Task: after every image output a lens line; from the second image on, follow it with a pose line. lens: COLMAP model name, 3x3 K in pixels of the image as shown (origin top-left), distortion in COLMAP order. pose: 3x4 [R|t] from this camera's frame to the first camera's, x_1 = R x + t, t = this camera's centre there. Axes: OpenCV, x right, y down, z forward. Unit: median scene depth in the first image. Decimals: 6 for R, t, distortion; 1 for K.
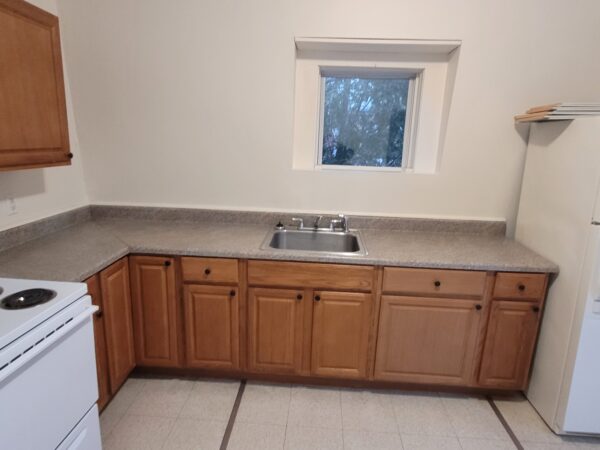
lens RADIAL K [[361.4, 0, 300.0], [0, 361.4, 225.0], [0, 0, 1]] dist [0.004888, 0.001350]
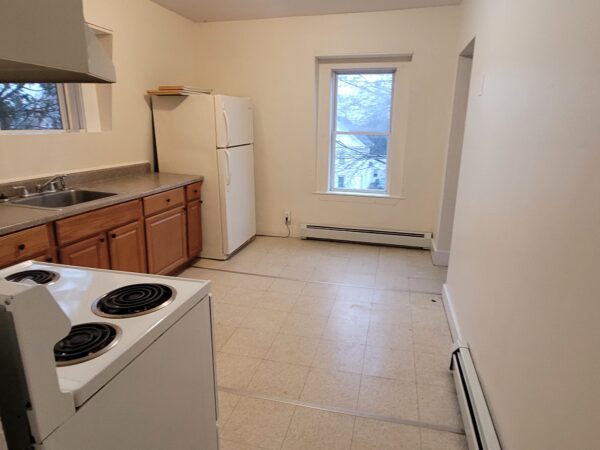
lens RADIAL K [[318.5, 0, 313.5], [0, 318.5, 225.1], [0, 0, 1]] dist [0.002455, 0.000448]
pose [[0.190642, -0.324419, 0.926503, -0.794260], [0.214139, 0.934827, 0.283271, 0.005682], [-0.958019, 0.144397, 0.247688, 0.070780]]
